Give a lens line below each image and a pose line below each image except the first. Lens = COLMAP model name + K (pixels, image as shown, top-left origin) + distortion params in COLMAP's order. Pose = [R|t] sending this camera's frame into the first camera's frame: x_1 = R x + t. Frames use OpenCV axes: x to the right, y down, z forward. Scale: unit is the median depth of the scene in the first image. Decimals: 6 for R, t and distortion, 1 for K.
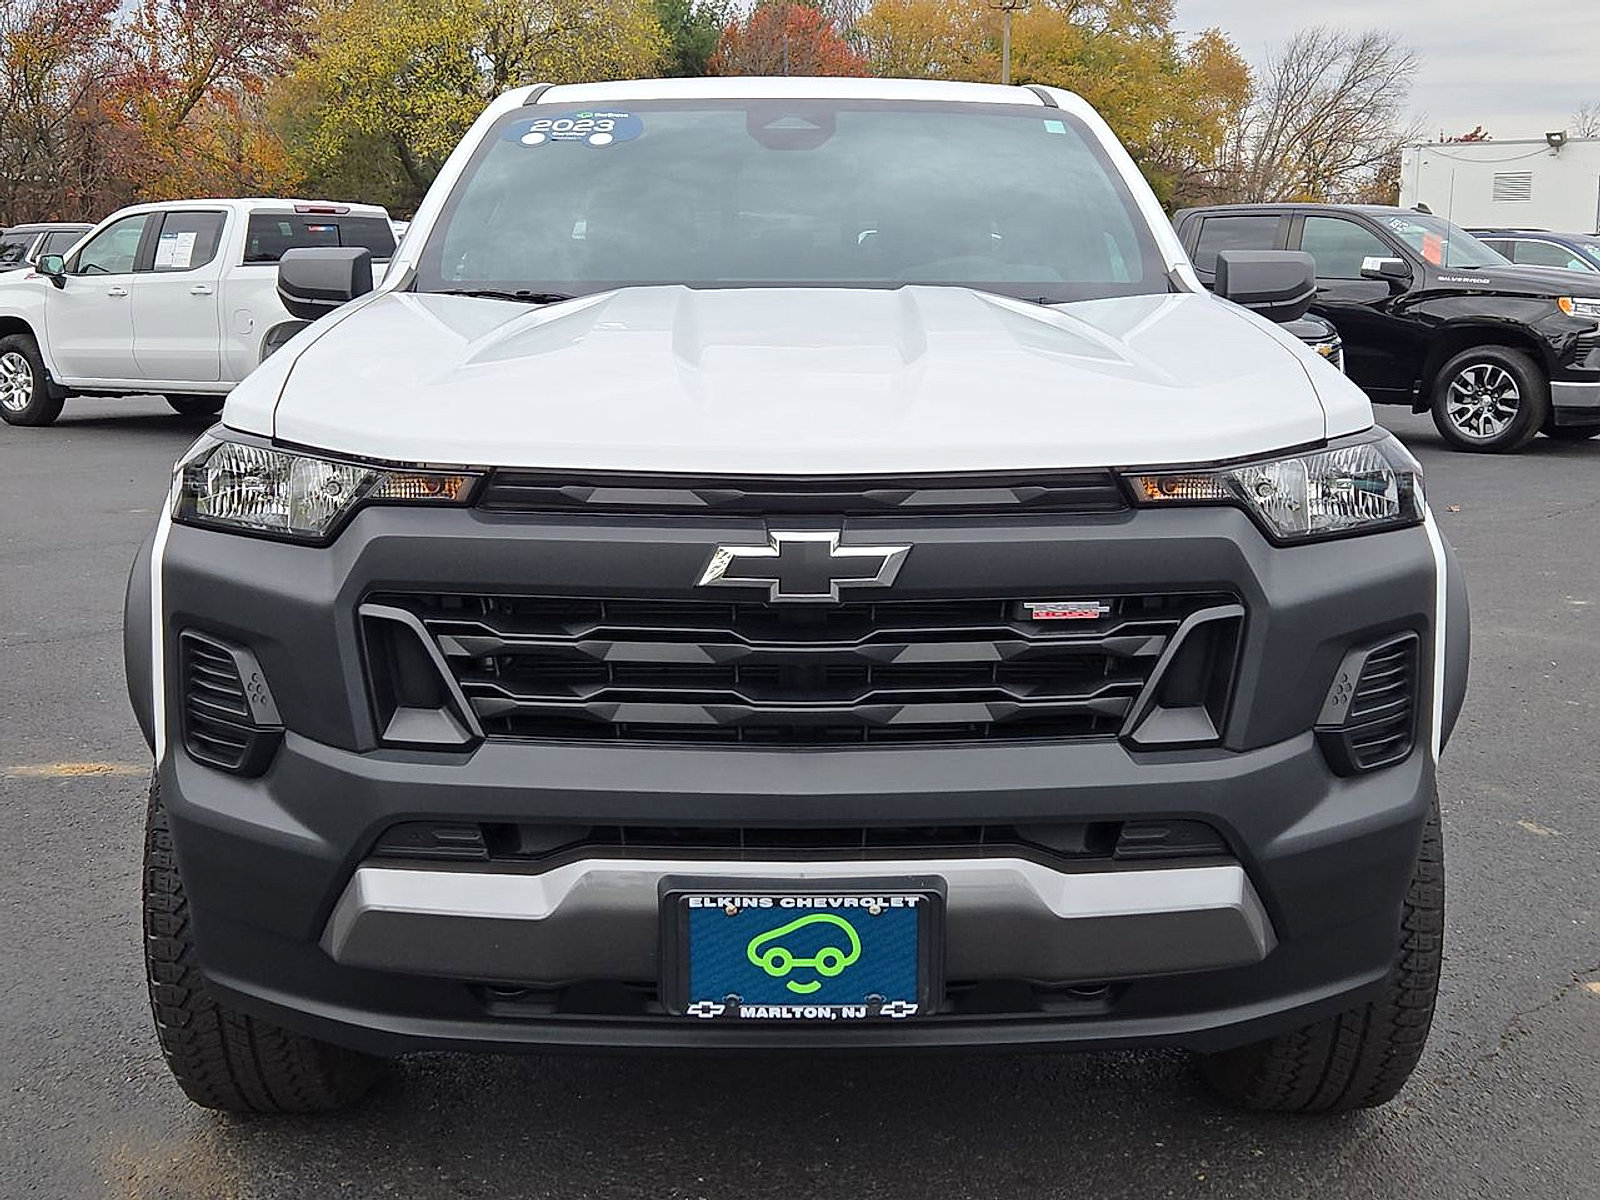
lens RADIAL K [[2385.8, 0, 750.5], [0, 2385.8, 598.1], [0, 0, 1]] dist [0.113425, -0.006992]
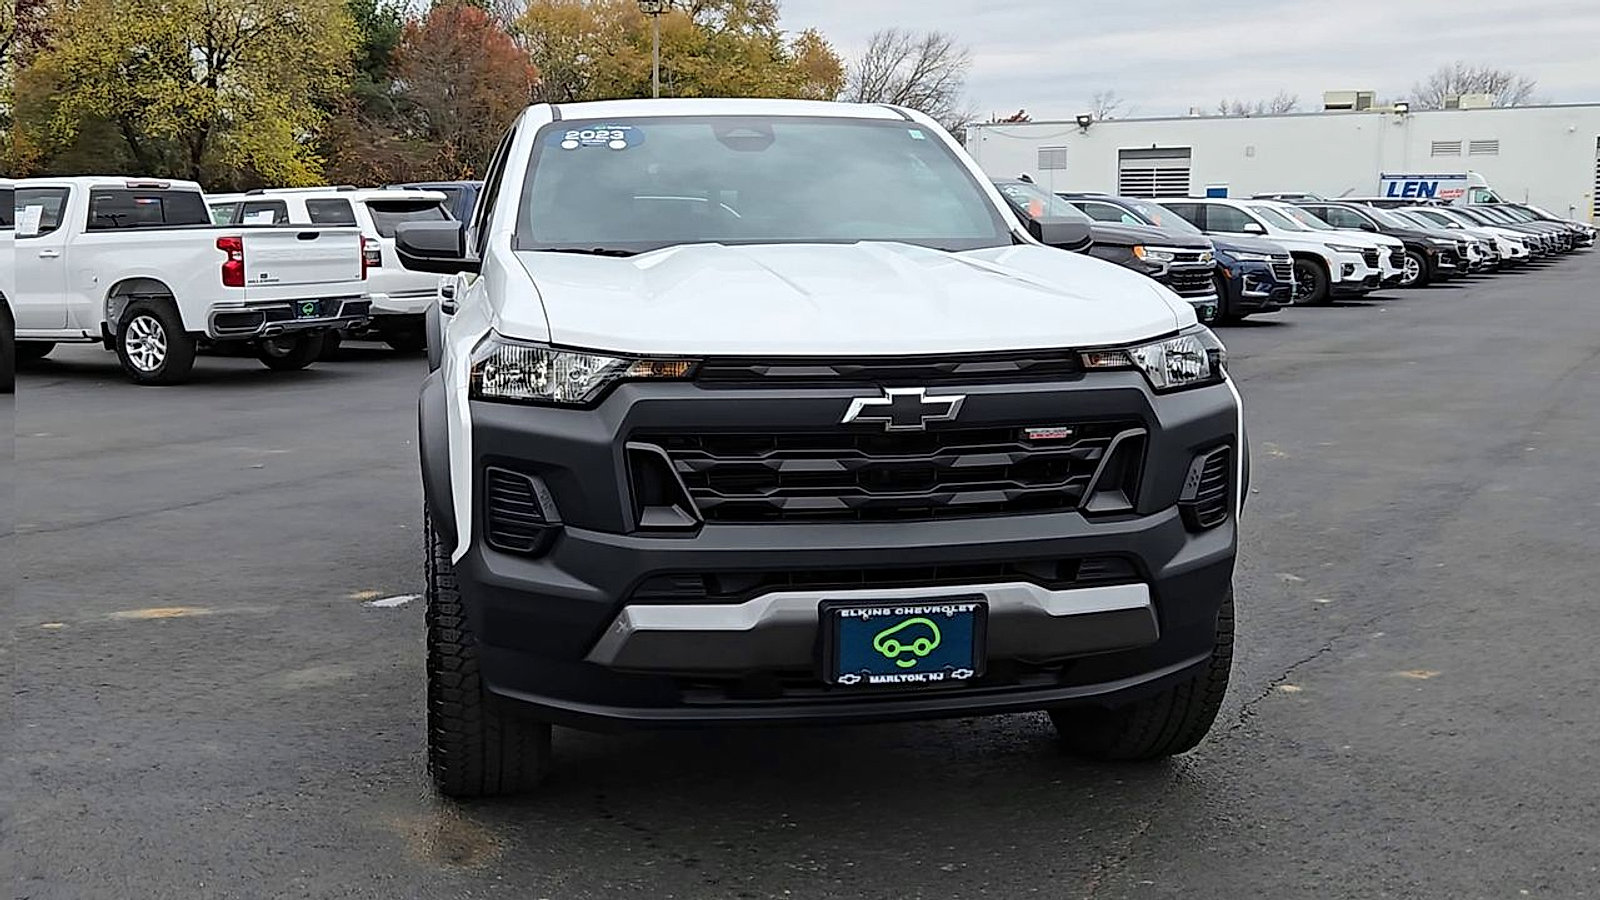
lens RADIAL K [[2015.9, 0, 759.8], [0, 2015.9, 467.6], [0, 0, 1]] dist [0.041401, 0.007827]
pose [[0.987462, -0.030924, 0.154796, -0.286415], [0.033727, 0.999311, -0.015510, 0.044263], [-0.154209, 0.020536, 0.987825, -0.365570]]
